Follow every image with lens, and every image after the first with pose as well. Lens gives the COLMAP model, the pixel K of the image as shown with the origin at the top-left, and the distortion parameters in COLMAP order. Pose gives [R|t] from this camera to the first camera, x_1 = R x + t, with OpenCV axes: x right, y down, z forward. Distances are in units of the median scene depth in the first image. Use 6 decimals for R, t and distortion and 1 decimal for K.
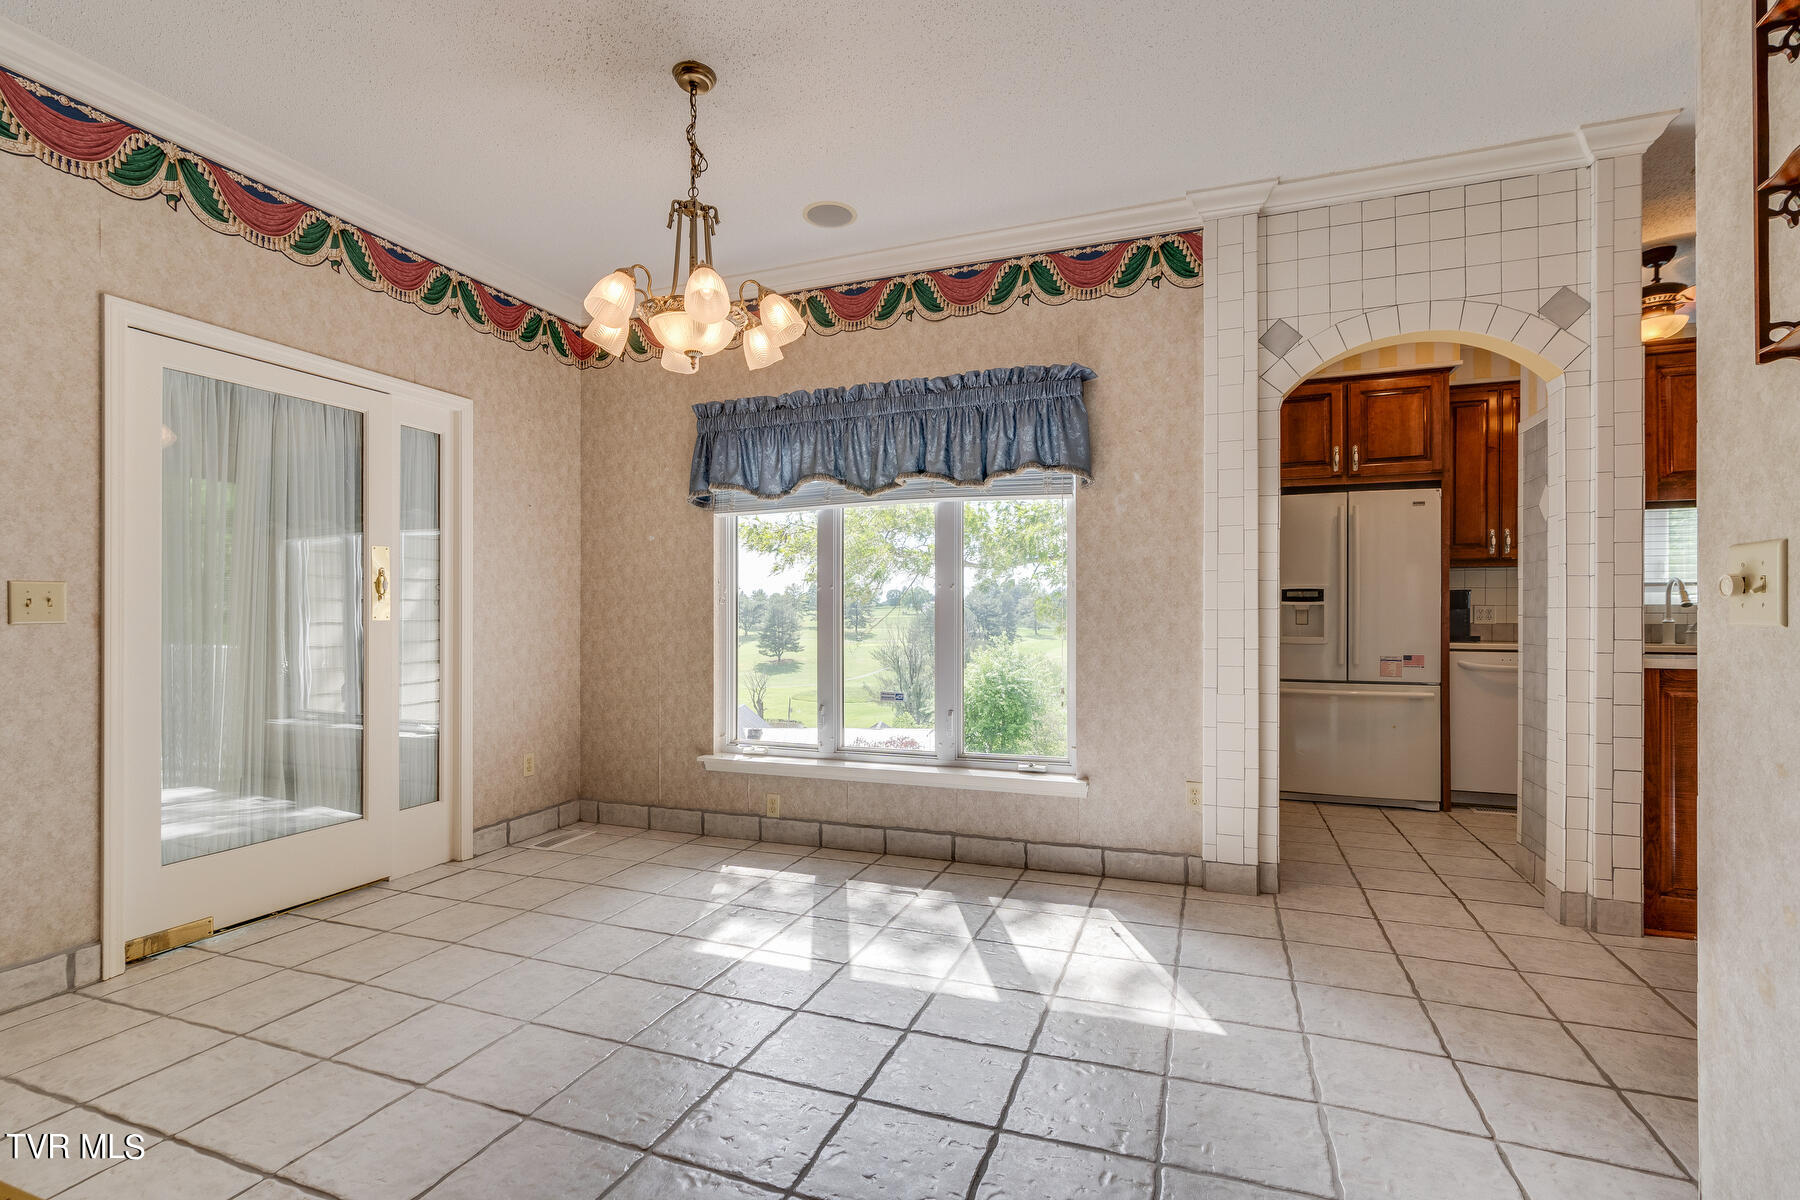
lens RADIAL K [[811.5, 0, 901.0], [0, 811.5, 610.1], [0, 0, 1]] dist [-0.006275, 0.000112]
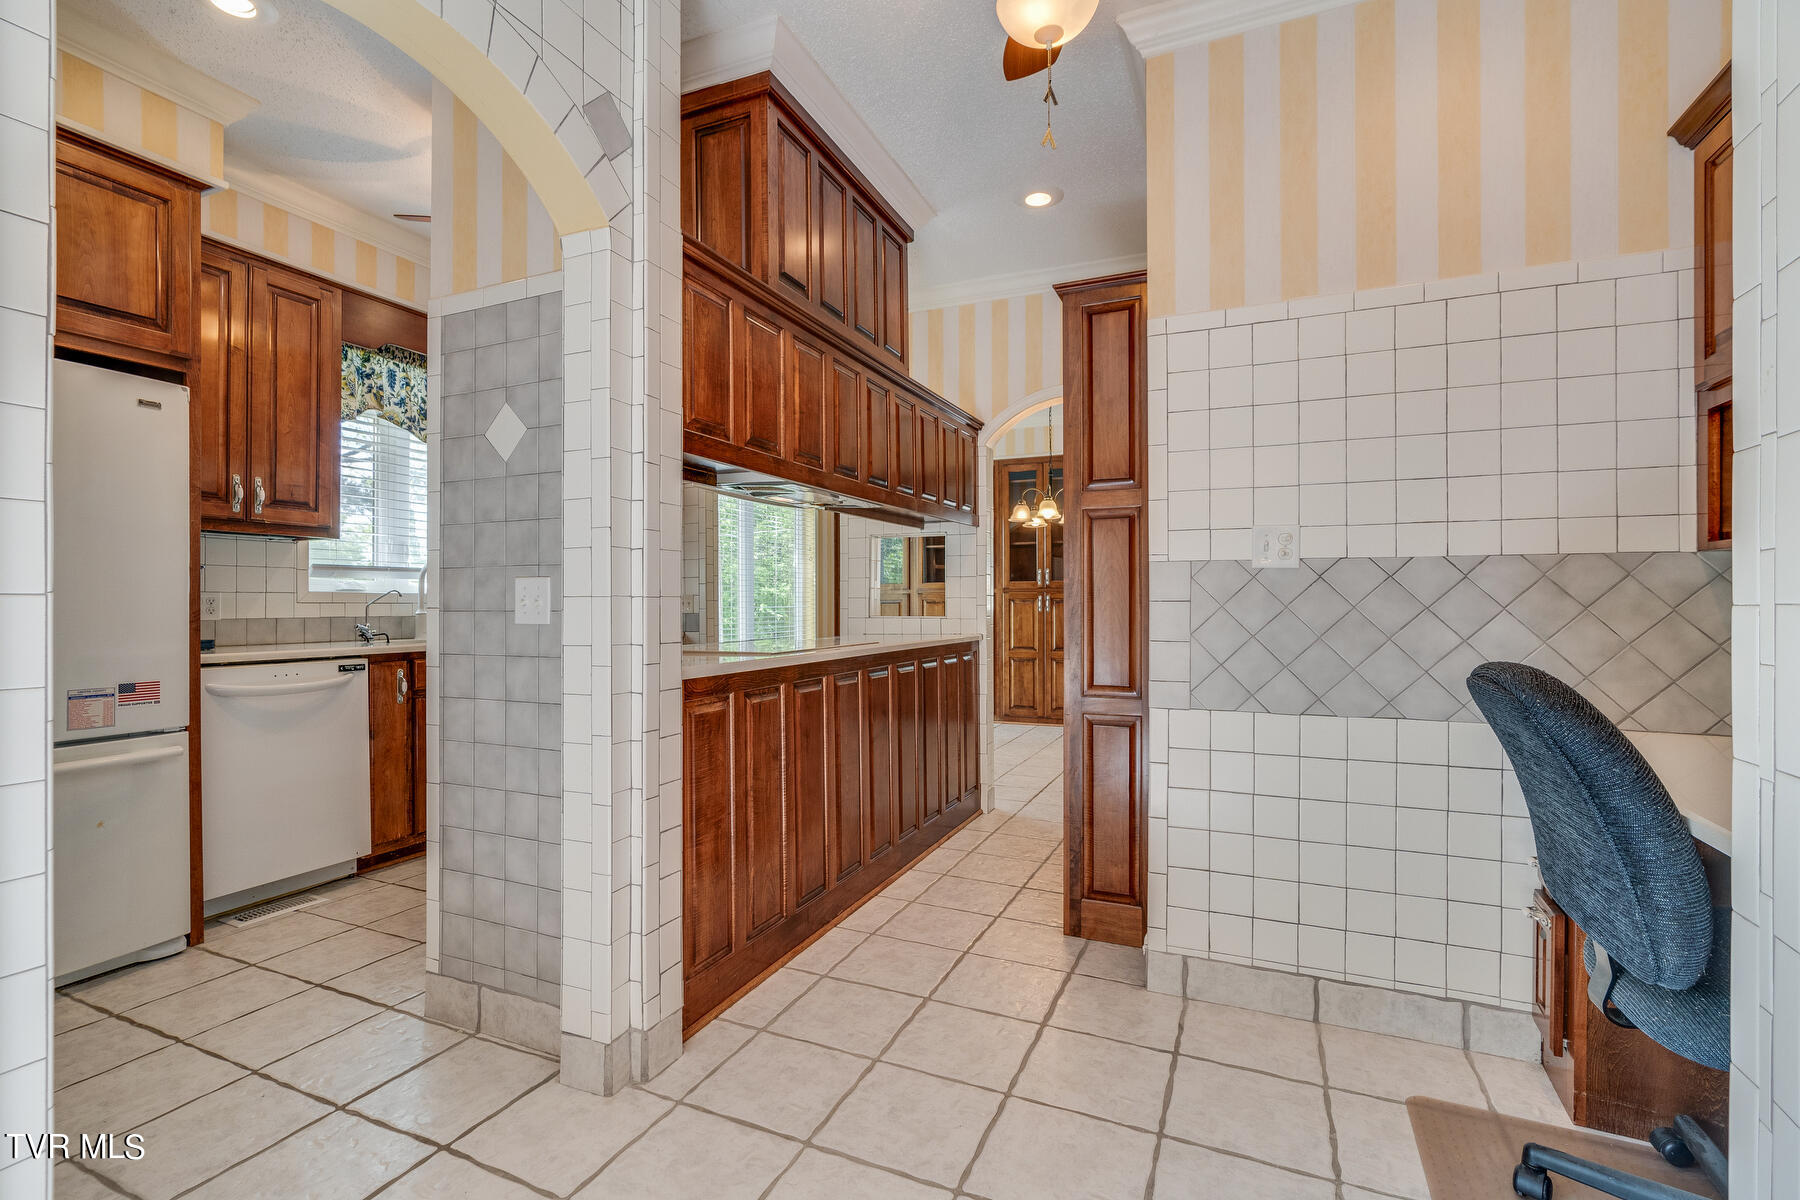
lens RADIAL K [[811.5, 0, 904.4], [0, 811.5, 601.5], [0, 0, 1]] dist [-0.006275, 0.000112]
pose [[0.057507, -0.003386, 0.998339, 0.125385], [-0.002053, 0.999992, 0.003510, -0.001508], [-0.998343, -0.002251, 0.057500, 0.460460]]
